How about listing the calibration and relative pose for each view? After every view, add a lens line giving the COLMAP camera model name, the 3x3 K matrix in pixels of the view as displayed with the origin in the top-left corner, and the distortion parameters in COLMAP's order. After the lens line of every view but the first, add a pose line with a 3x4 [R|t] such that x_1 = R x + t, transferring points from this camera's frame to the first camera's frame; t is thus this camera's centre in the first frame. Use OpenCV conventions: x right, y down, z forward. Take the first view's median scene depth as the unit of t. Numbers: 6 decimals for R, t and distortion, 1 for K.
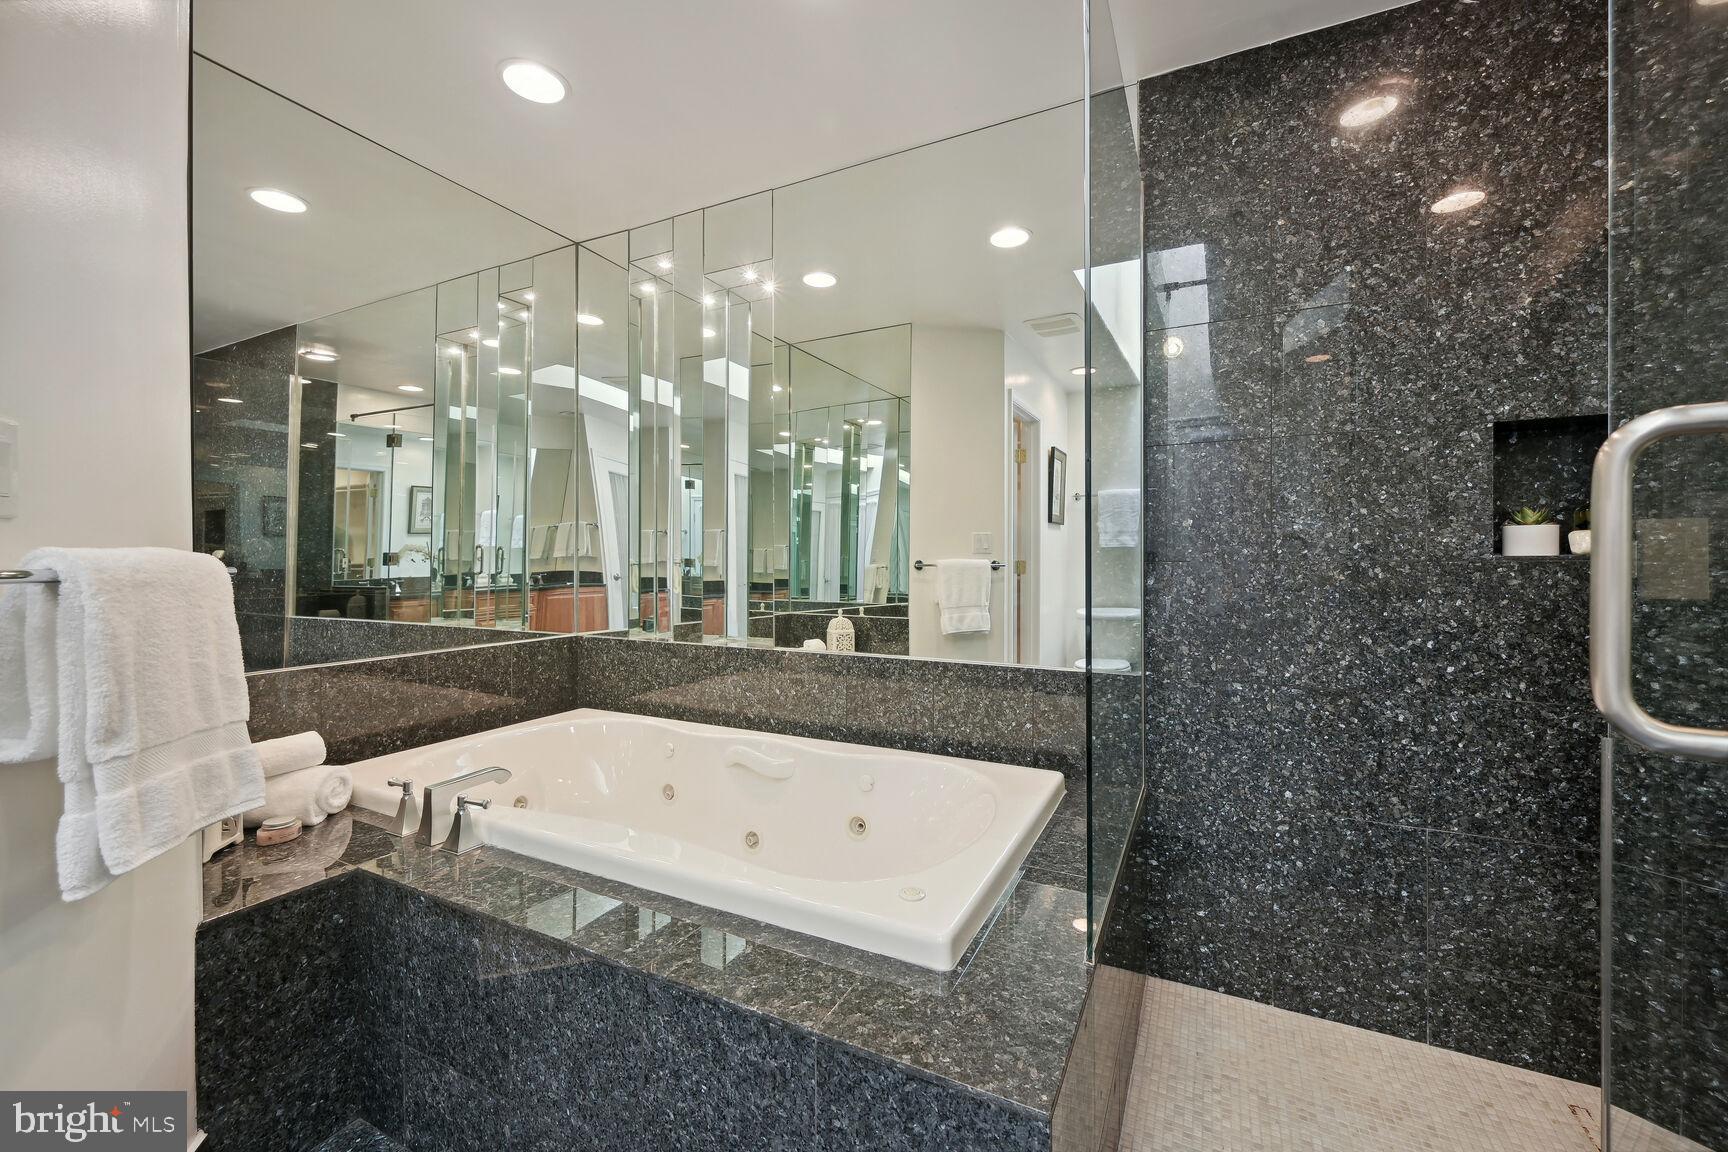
lens RADIAL K [[693.1, 0, 869.9], [0, 693.1, 560.1], [0, 0, 1]] dist [0.000375, -0.000178]
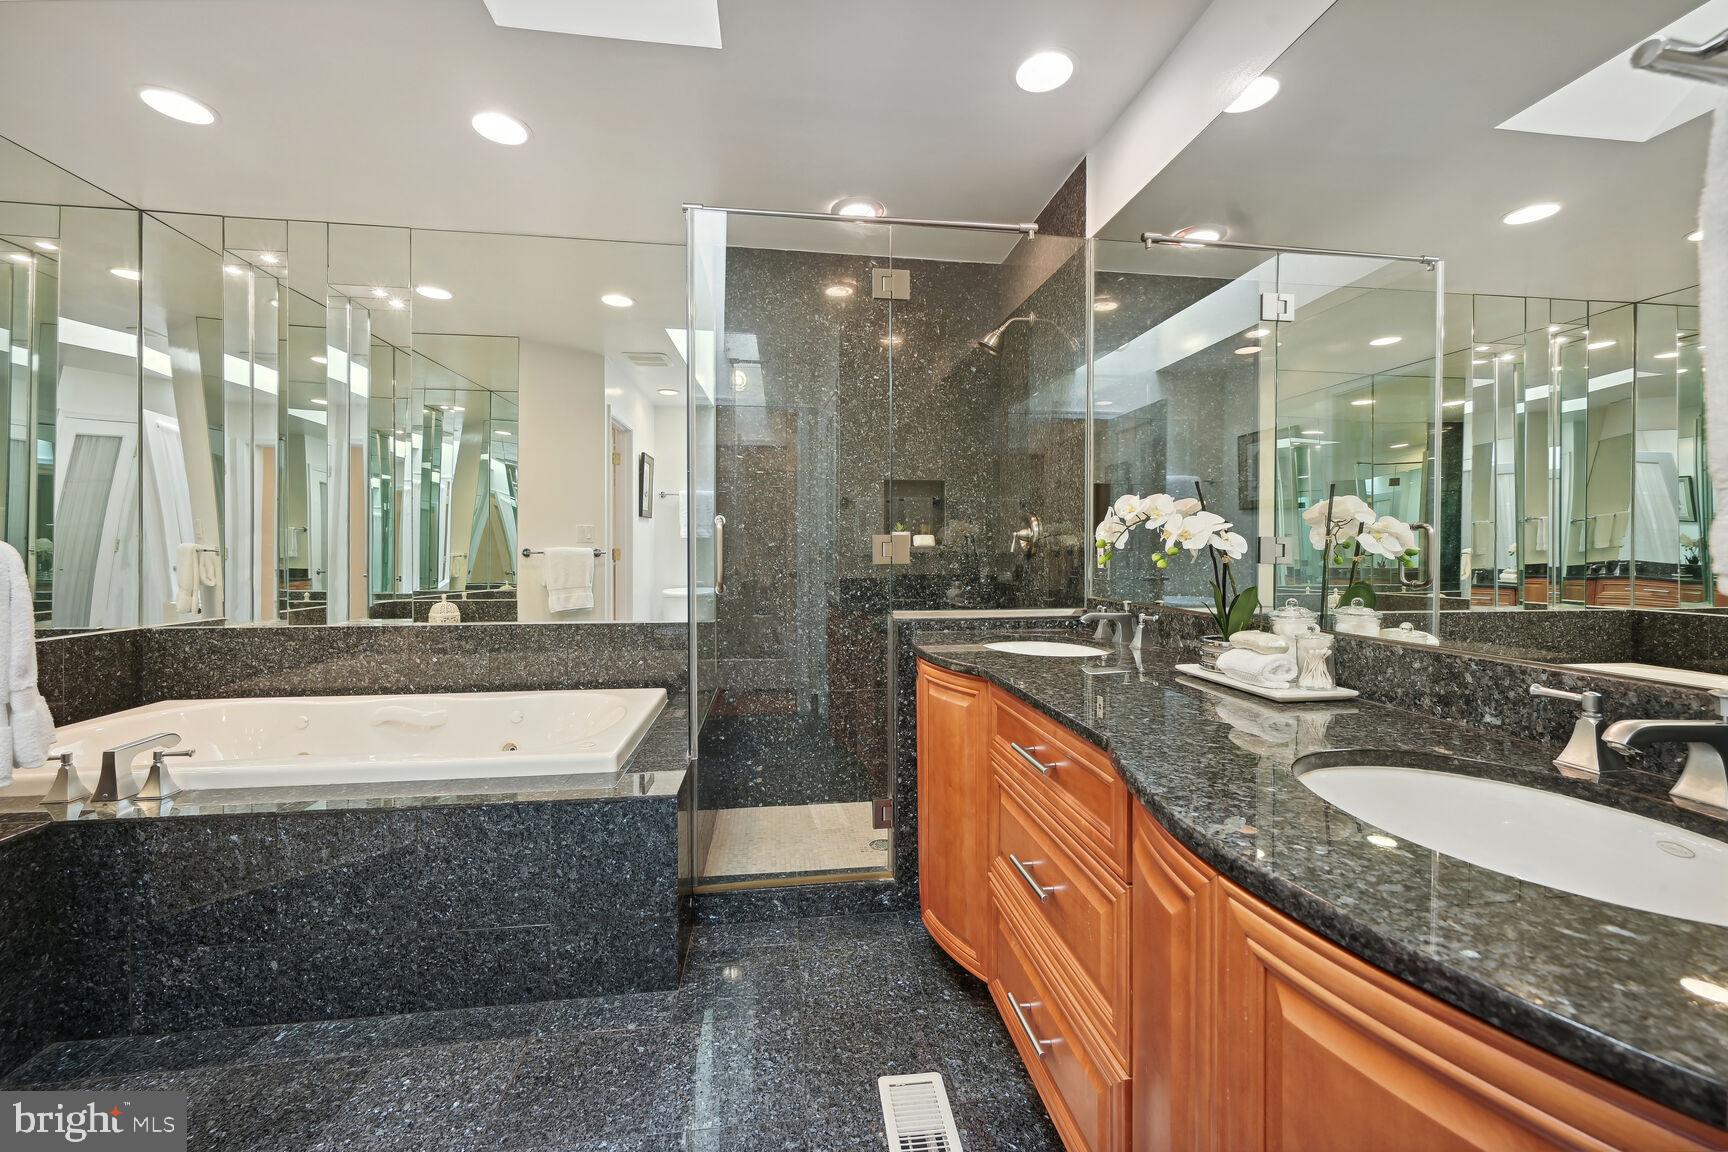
lens RADIAL K [[693.1, 0, 869.9], [0, 693.1, 560.1], [0, 0, 1]] dist [0.000375, -0.000178]
pose [[0.828783, -0.007543, 0.559520, -0.178345], [-0.002249, 0.999856, 0.016810, -0.001843], [-0.559566, -0.015190, 0.828646, -0.453874]]
